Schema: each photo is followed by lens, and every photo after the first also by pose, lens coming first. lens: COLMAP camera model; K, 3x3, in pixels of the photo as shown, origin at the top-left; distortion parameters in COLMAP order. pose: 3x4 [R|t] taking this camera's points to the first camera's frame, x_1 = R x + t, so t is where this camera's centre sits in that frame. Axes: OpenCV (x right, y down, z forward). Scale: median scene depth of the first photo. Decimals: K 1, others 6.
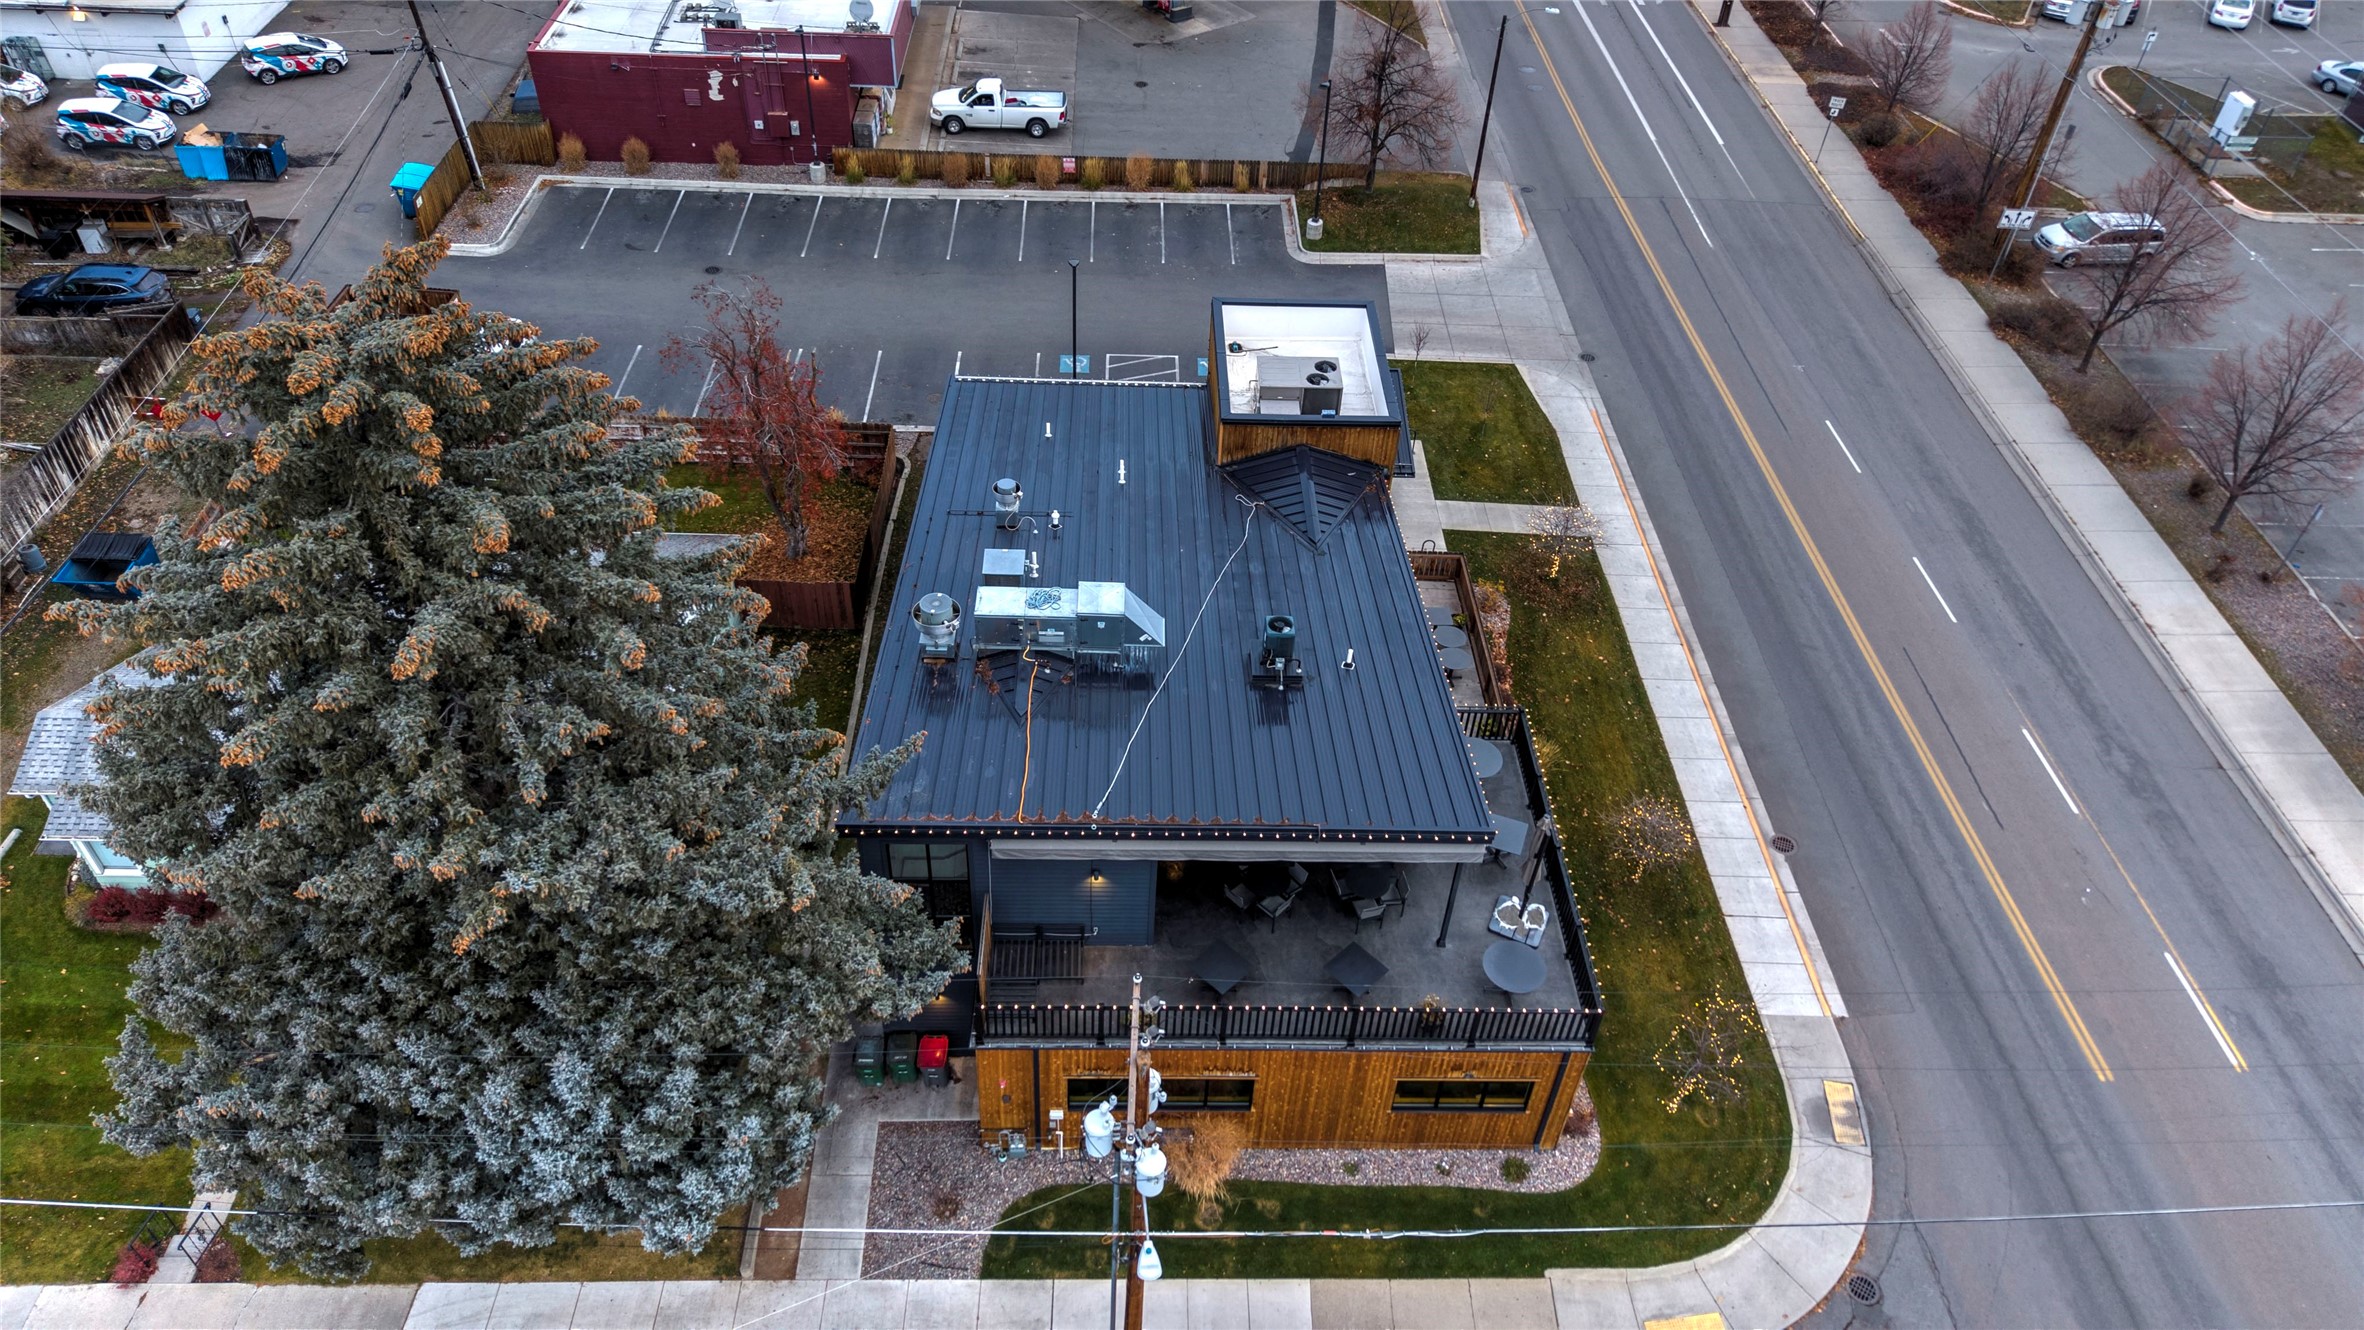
lens RADIAL K [[1606.9, 0, 1182.0], [0, 1606.9, 665.0], [0, 0, 1]] dist [0.026086, -0.001014]
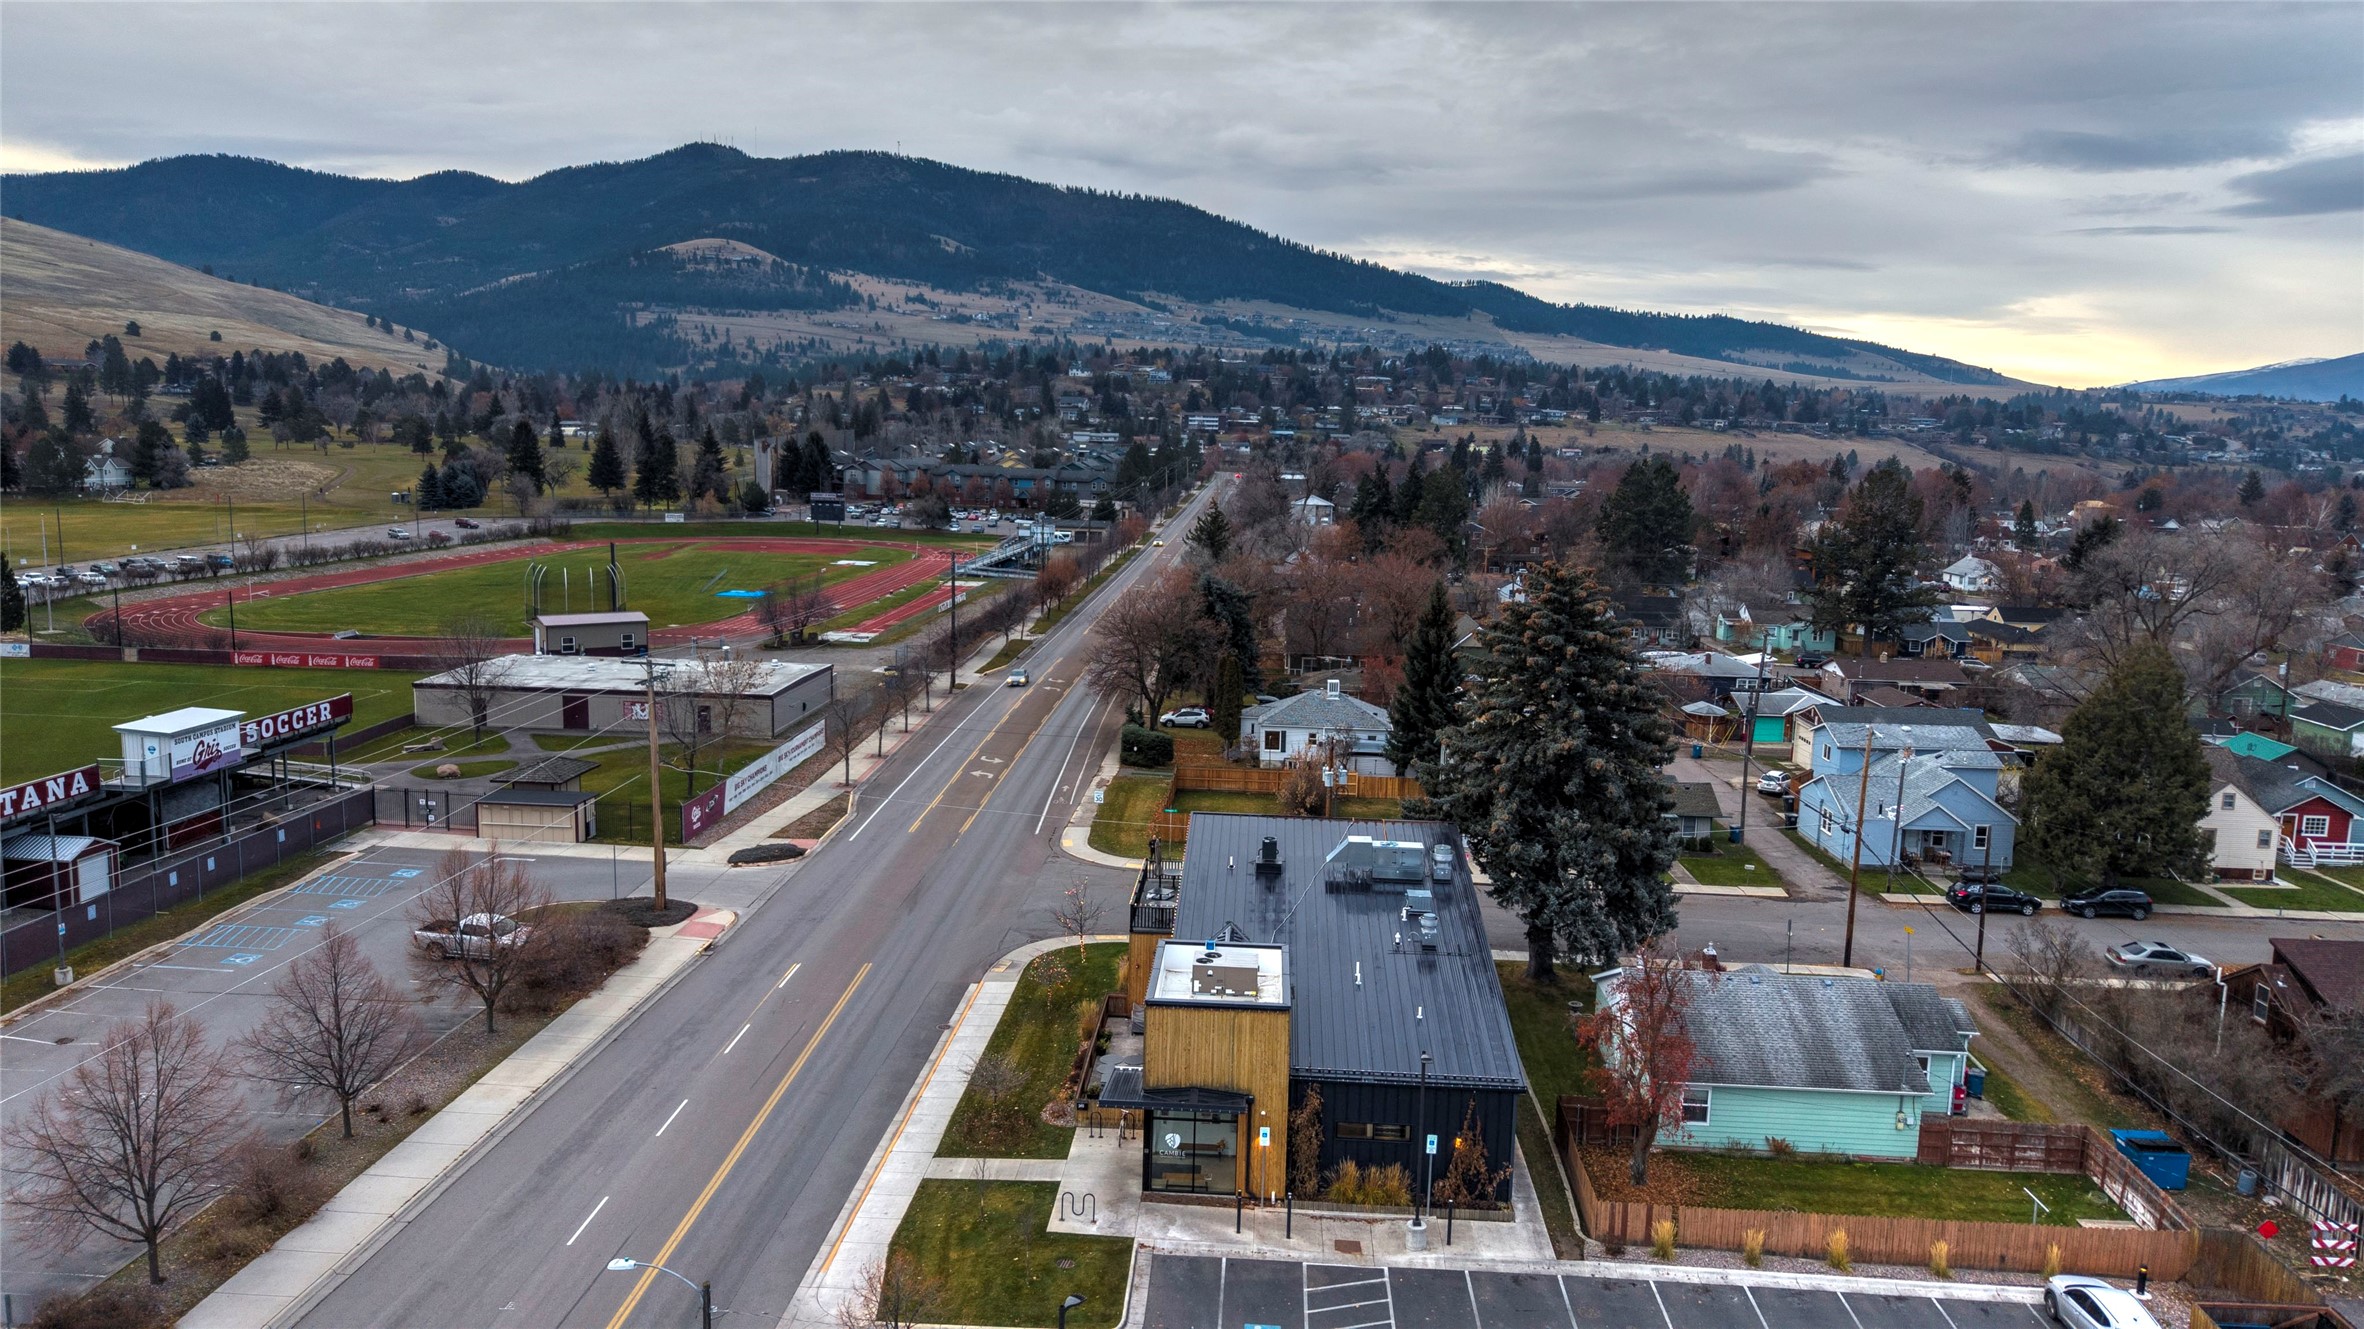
lens RADIAL K [[1572.8, 0, 1187.9], [0, 1572.8, 664.2], [0, 0, 1]] dist [0.055104, -0.064405]
pose [[-0.994275, -0.080176, 0.070638, 0.045862], [0.002715, 0.641895, 0.766787, -1.646481], [-0.106820, 0.762589, -0.638003, 2.066236]]
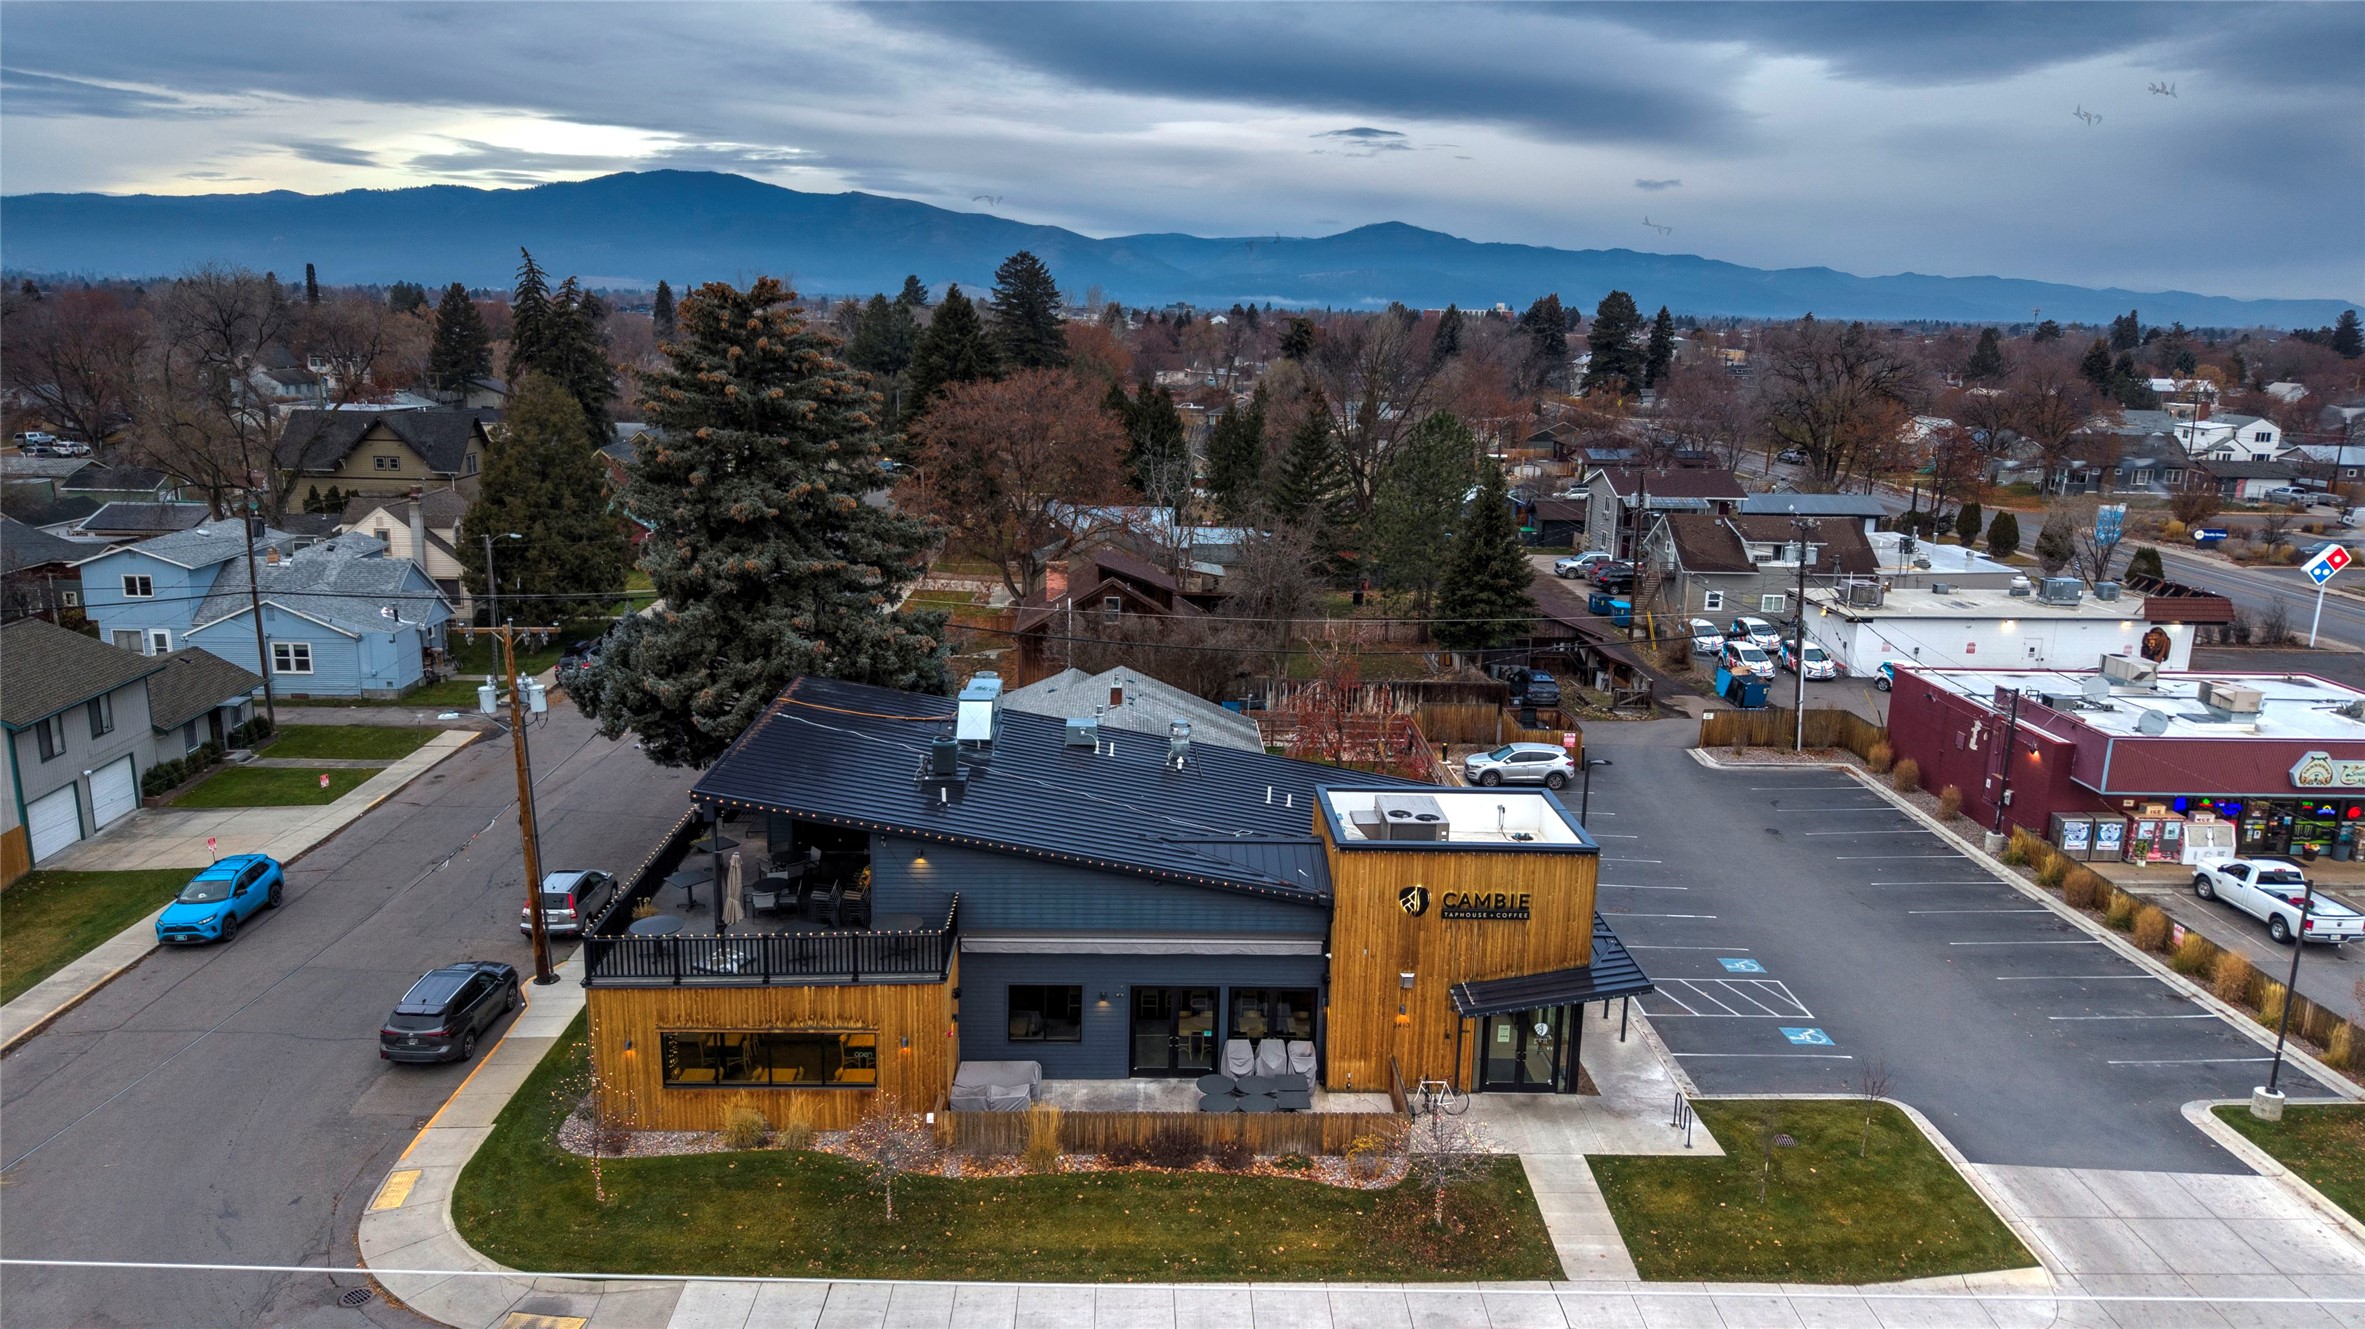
lens RADIAL K [[1580.1, 0, 1185.2], [0, 1580.1, 675.2], [0, 0, 1]] dist [0.018818, -0.020301]
pose [[0.003704, 0.186006, -0.982542, 1.230156], [-0.683508, 0.717671, 0.133286, -0.344115], [0.729934, 0.671081, 0.129795, 0.929153]]
